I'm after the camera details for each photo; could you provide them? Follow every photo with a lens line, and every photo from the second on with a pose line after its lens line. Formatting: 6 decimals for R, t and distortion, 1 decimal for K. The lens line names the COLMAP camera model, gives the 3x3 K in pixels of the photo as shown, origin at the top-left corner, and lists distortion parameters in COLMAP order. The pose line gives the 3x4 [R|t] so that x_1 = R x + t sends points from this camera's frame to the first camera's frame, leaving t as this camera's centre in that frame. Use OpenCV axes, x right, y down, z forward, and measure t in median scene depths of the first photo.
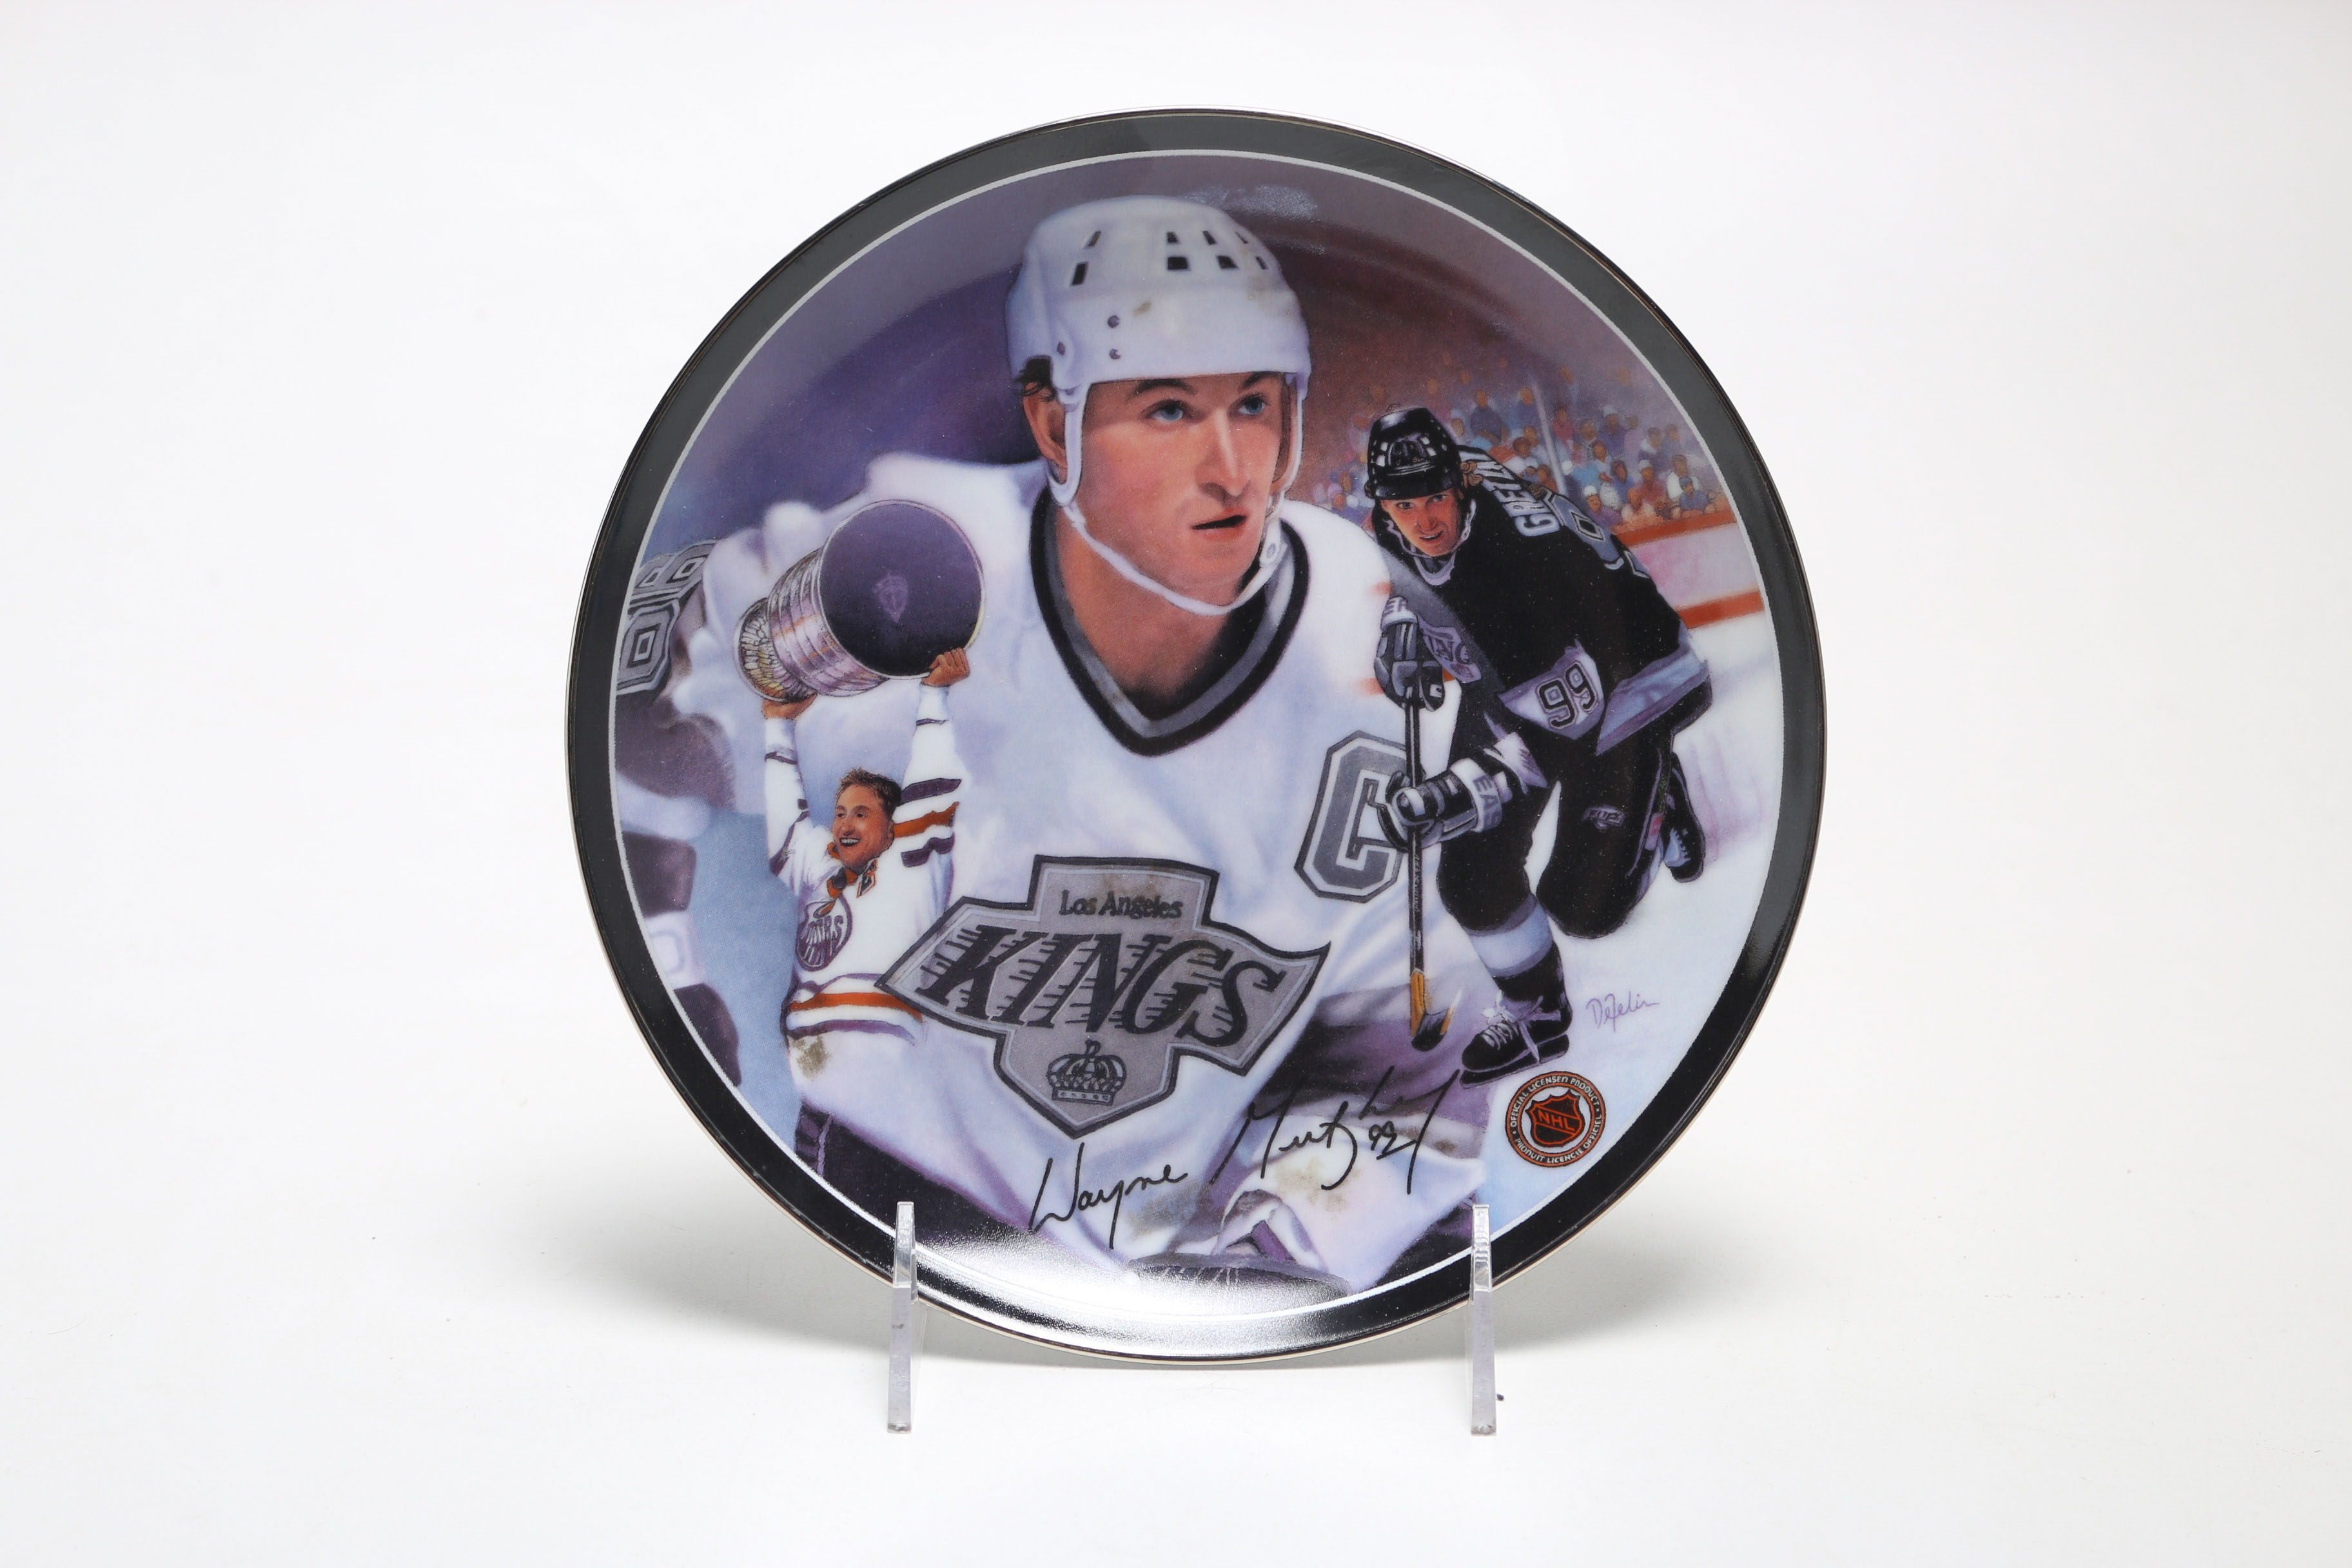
lens RADIAL K [[5288.0, 0, 1184.0], [0, 5288.0, 785.9], [0, 0, 1]] dist [0.355839, 0.000000]
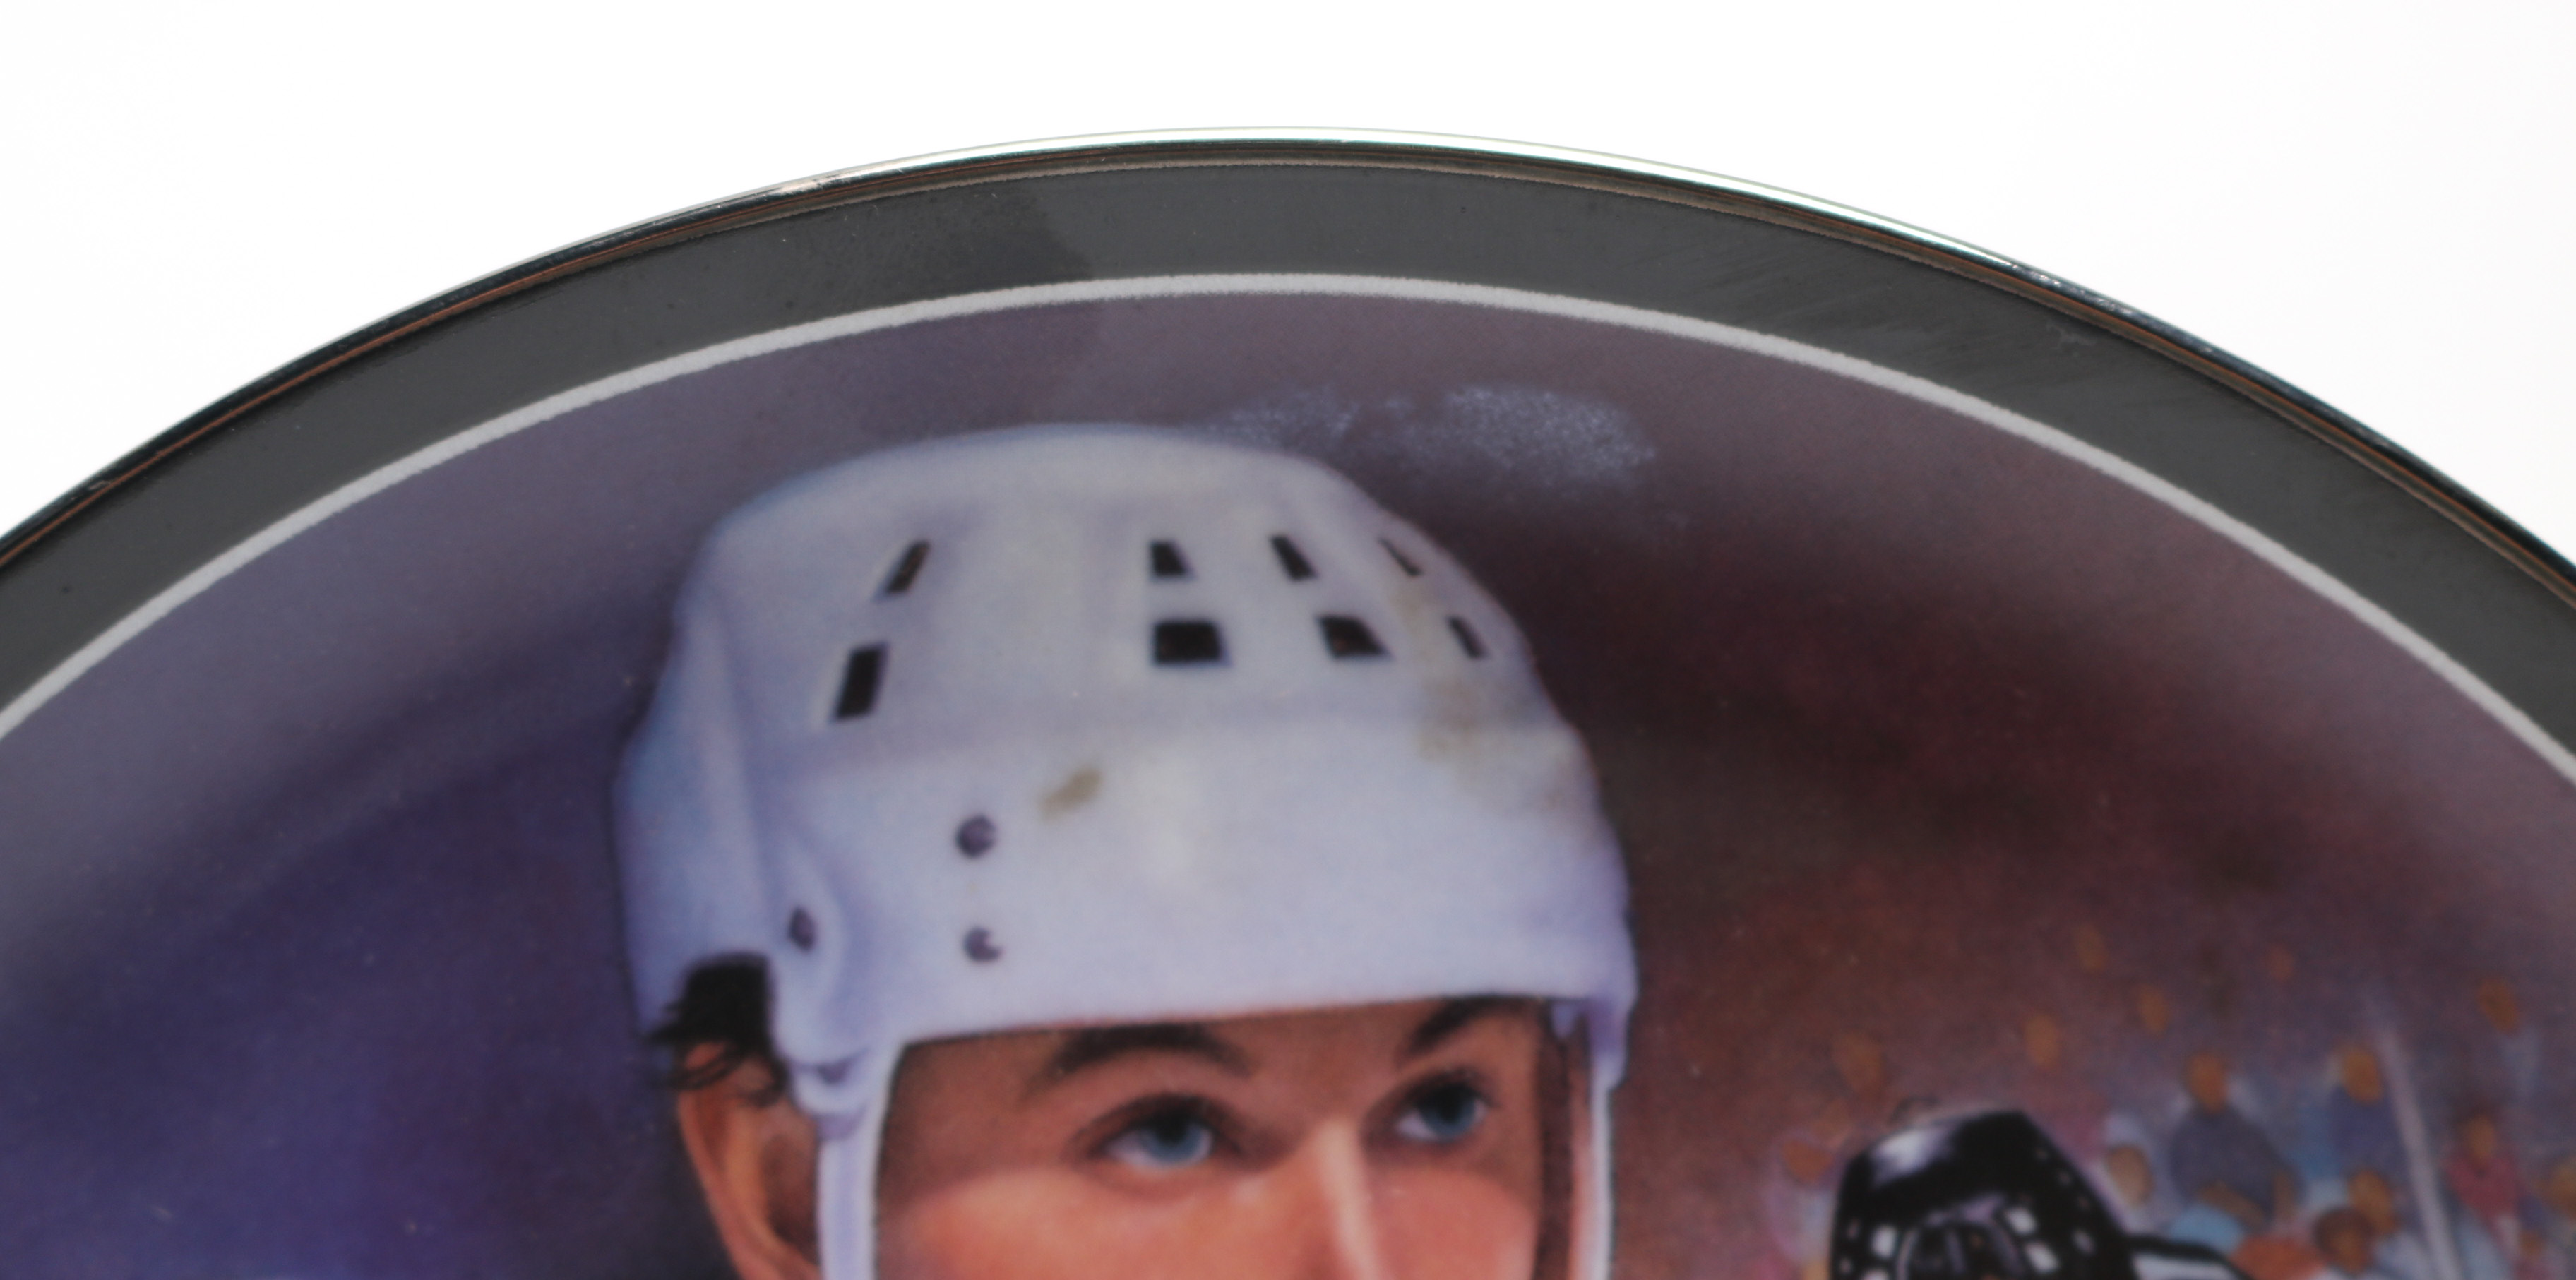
lens RADIAL K [[6794.1, 0, 1286.0], [0, 6794.1, 638.6], [0, 0, 1]] dist [-0.007847, 0.000000]
pose [[0.999764, -0.013583, 0.016944, -0.002110], [0.014294, 0.998989, -0.042615, -0.082216], [-0.016348, 0.042847, 0.998948, 0.615321]]
